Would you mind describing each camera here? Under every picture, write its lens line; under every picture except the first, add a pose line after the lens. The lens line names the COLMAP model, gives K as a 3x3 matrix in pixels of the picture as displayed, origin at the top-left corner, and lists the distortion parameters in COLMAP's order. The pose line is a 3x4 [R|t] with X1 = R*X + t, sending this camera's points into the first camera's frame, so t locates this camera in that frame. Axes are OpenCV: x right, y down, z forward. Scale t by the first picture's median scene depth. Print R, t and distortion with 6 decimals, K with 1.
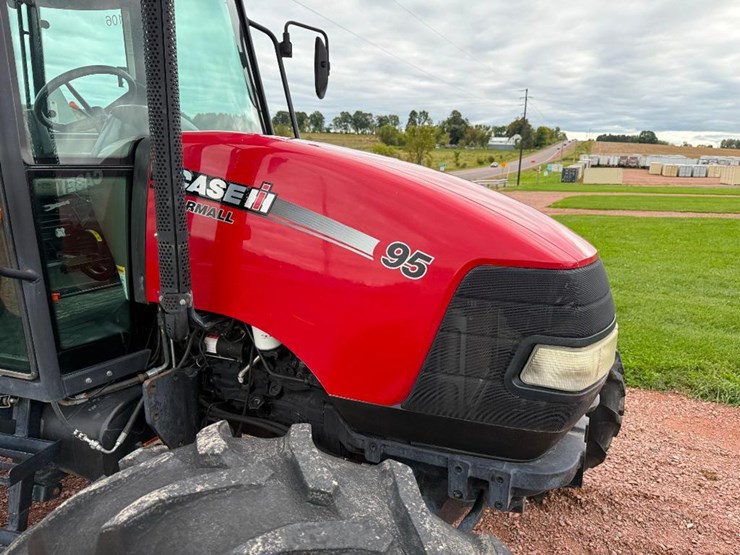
lens RADIAL K [[523.8, 0, 370.0], [0, 523.8, 277.5], [0, 0, 1]] dist [0.029550, -0.039454]
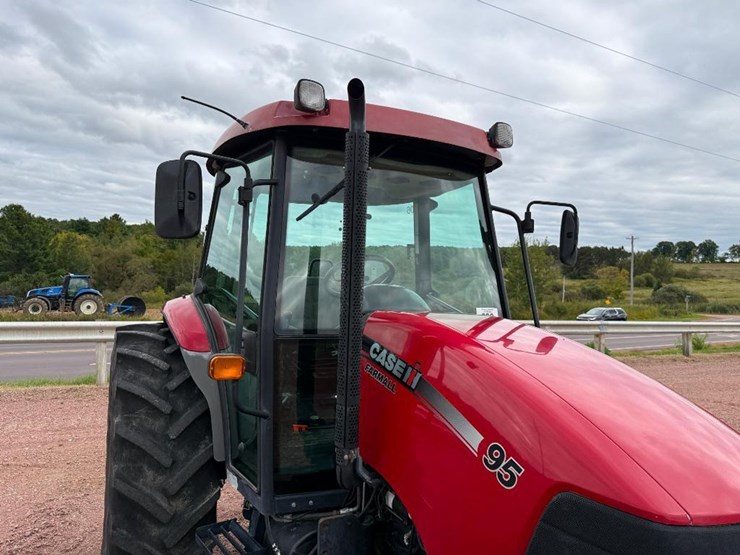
lens RADIAL K [[519.2, 0, 374.1], [0, 519.2, 273.9], [0, 0, 1]] dist [0.078247, -0.108811]
pose [[0.779687, -0.003334, -0.626160, 0.399762], [-0.153303, 0.968537, -0.196048, -0.120567], [0.607113, 0.248848, 0.754645, 0.037220]]
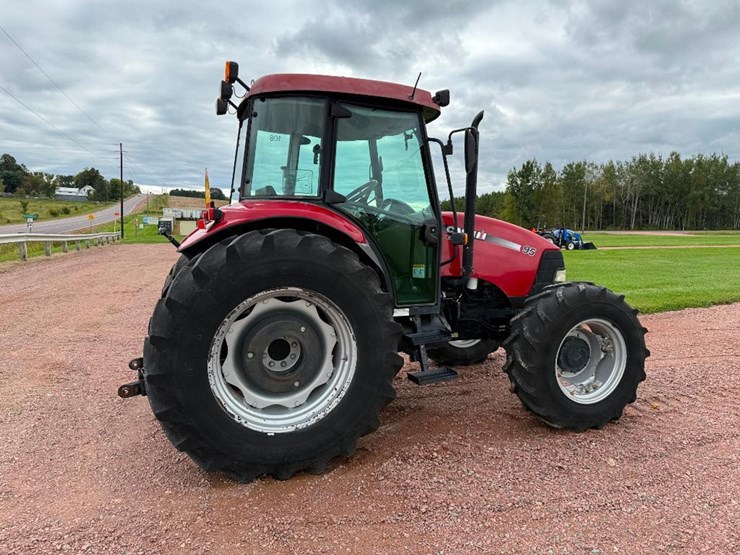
lens RADIAL K [[519.2, 0, 374.1], [0, 519.2, 273.9], [0, 0, 1]] dist [0.078247, -0.108811]
pose [[0.724754, -0.067845, 0.685659, -2.493320], [0.138601, 0.989154, -0.048628, 0.118760], [-0.674923, 0.130277, 0.726296, -0.651876]]
